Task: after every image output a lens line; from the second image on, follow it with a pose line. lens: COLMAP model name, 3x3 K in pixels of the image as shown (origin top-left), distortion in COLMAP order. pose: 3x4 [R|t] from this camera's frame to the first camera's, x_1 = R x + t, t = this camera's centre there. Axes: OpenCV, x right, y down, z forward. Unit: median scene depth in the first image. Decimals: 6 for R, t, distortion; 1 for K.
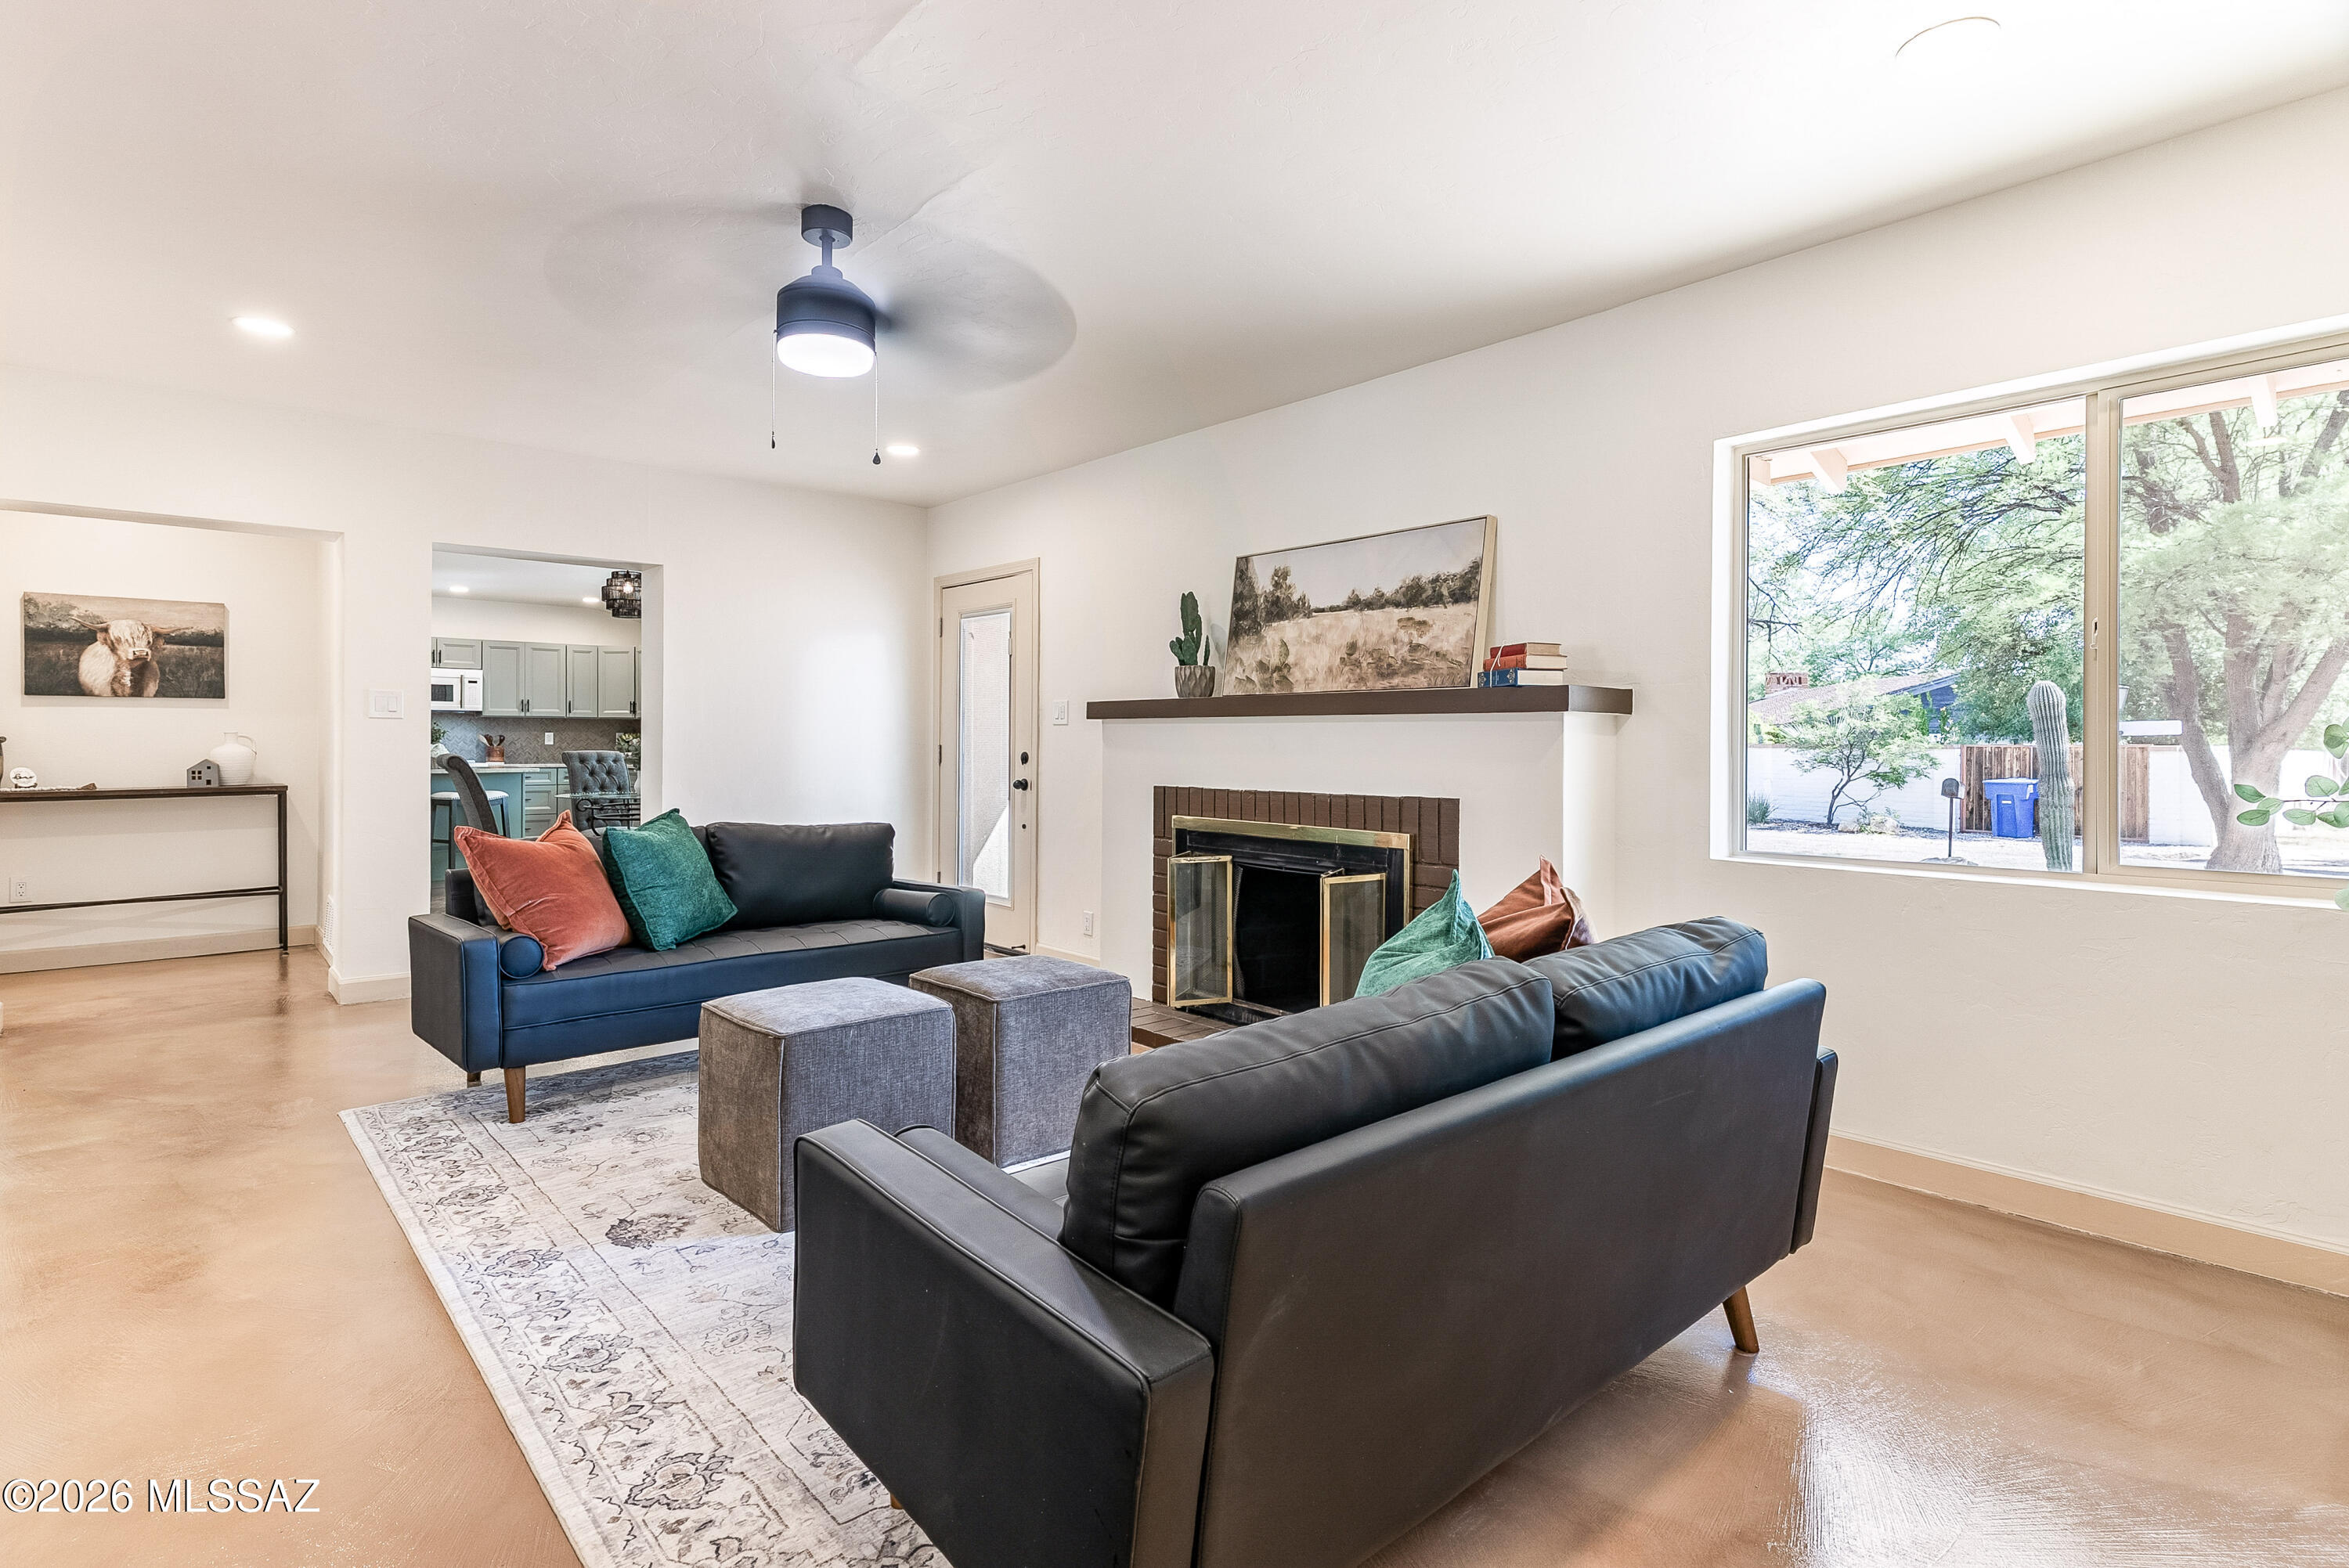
lens RADIAL K [[1154.3, 0, 1155.0], [0, 1154.3, 742.8], [0, 0, 1]] dist [0.005941, -0.000603]
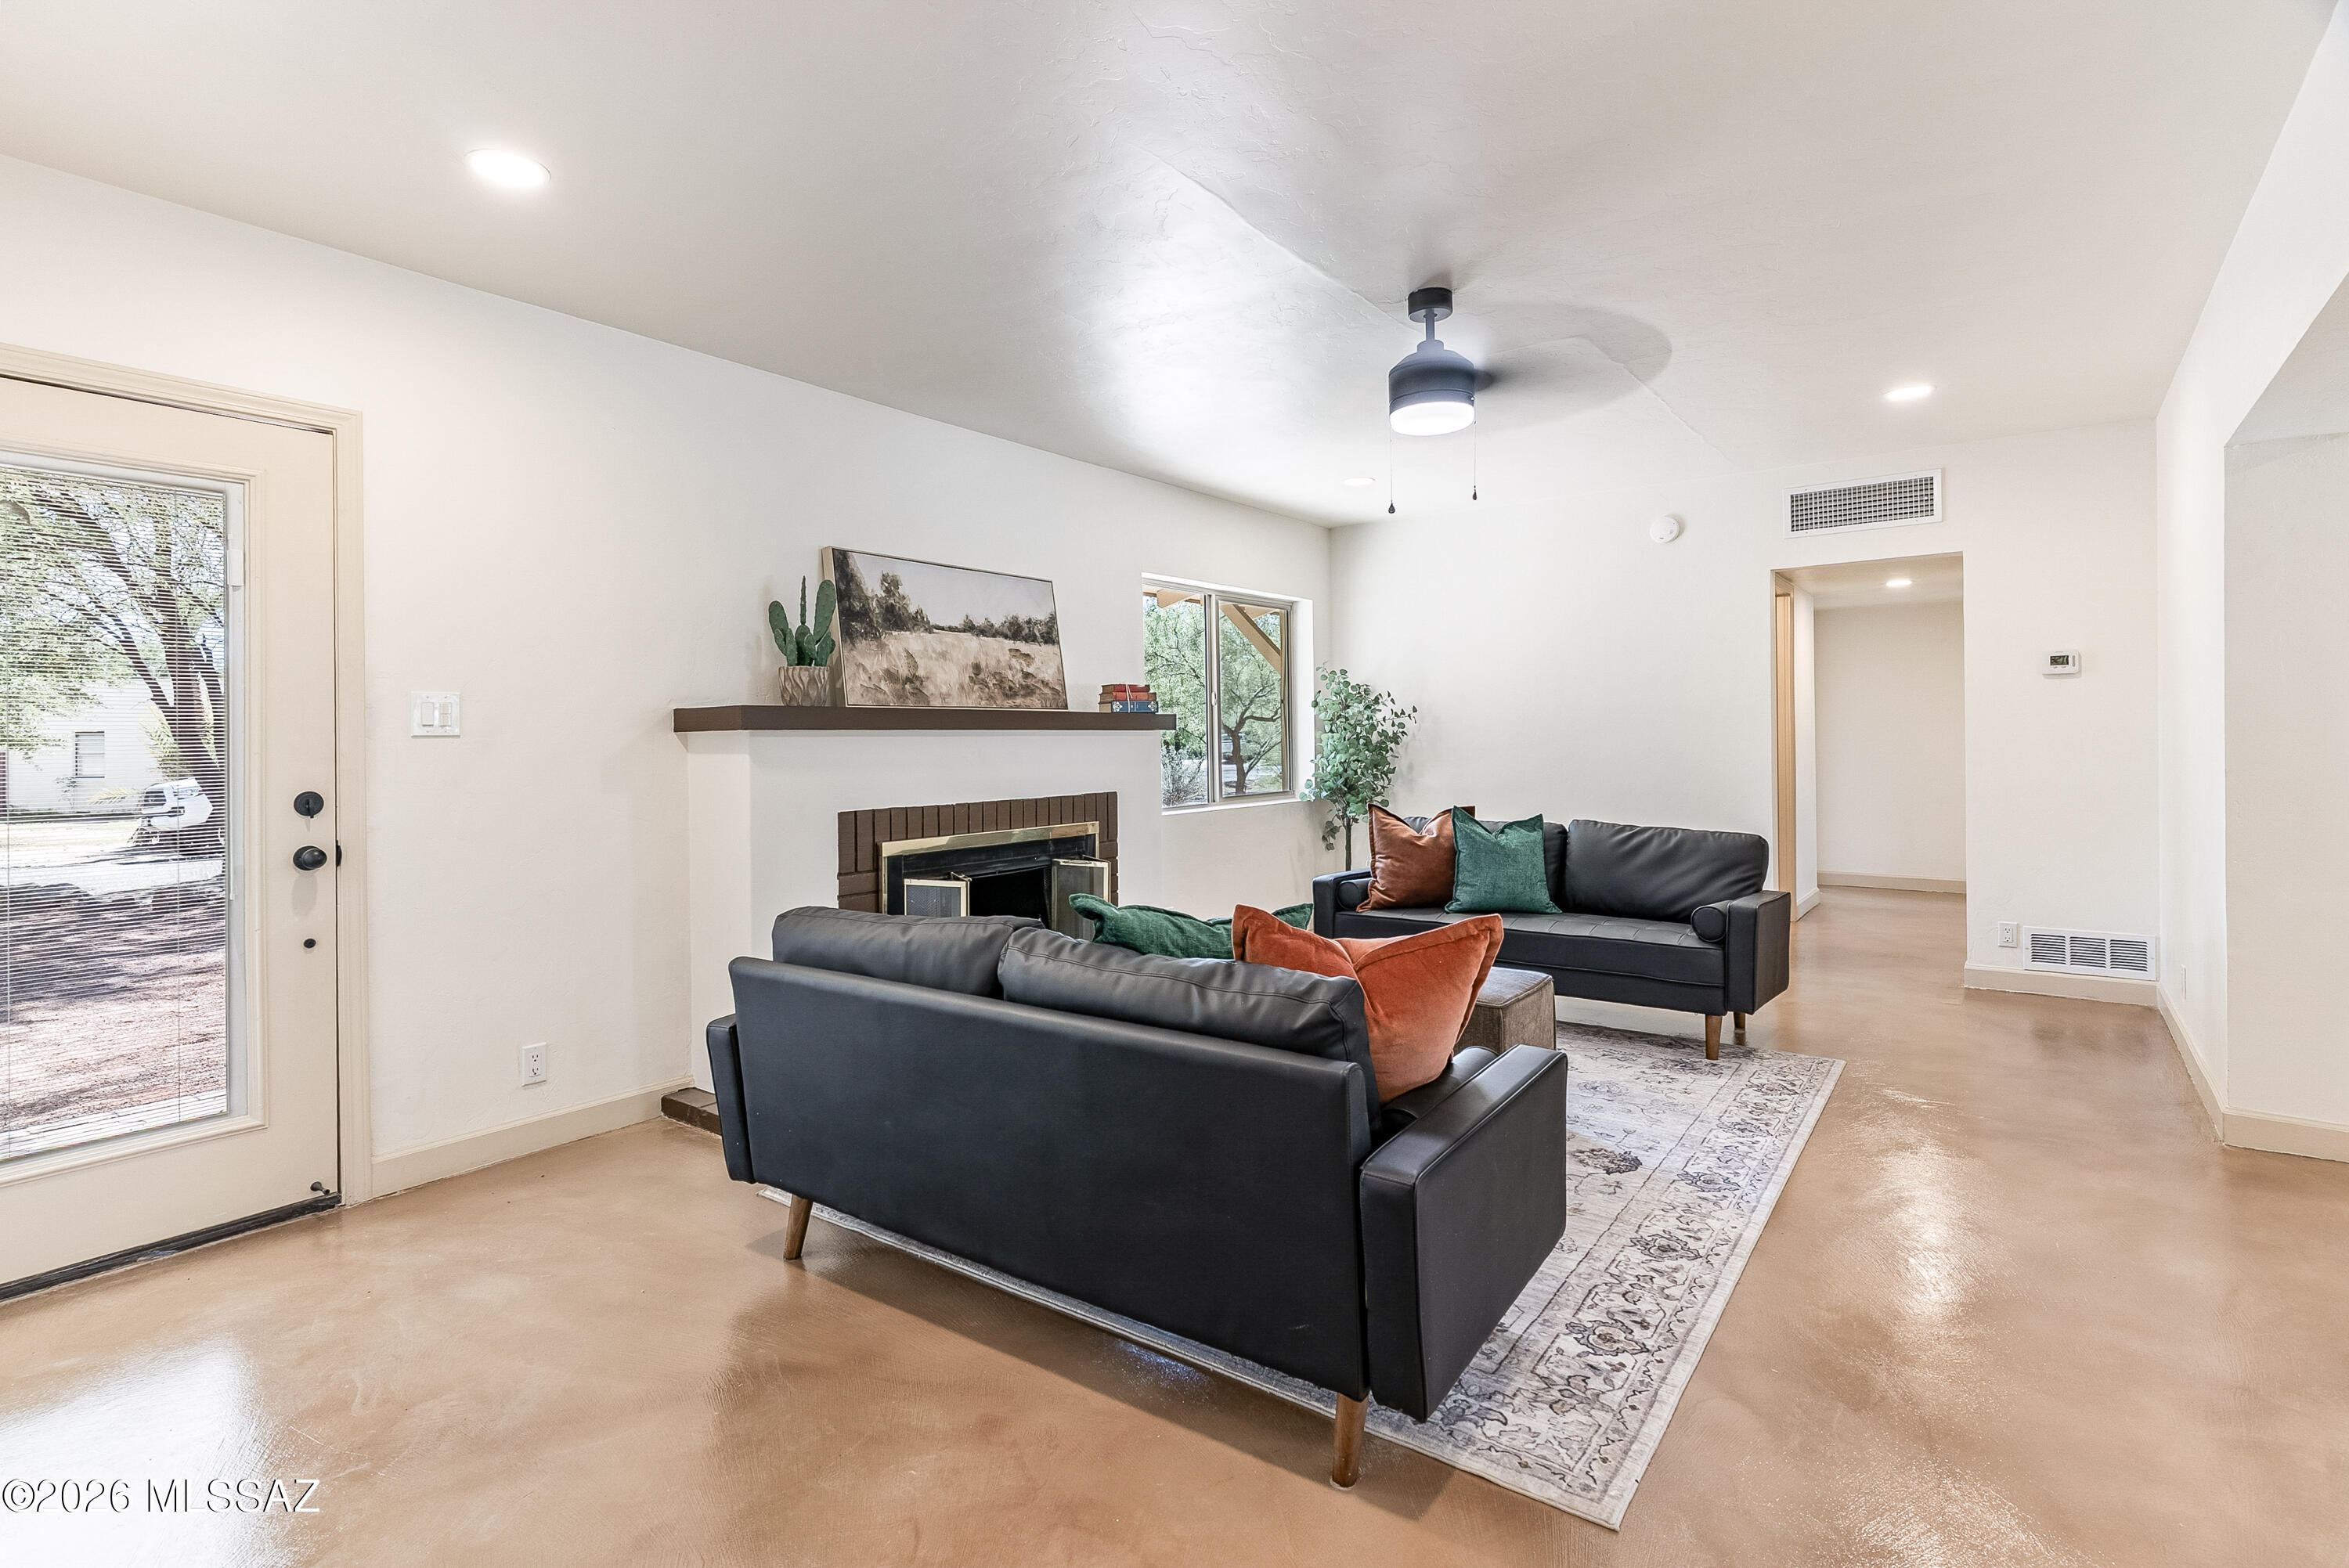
lens RADIAL K [[1154.3, 0, 1151.4], [0, 1154.3, 740.4], [0, 0, 1]] dist [0.005941, -0.000603]
pose [[-0.207329, -0.002479, 0.978268, -1.321874], [0.013035, 0.999901, 0.005296, -0.023797], [-0.978184, 0.013850, -0.207276, 1.490357]]
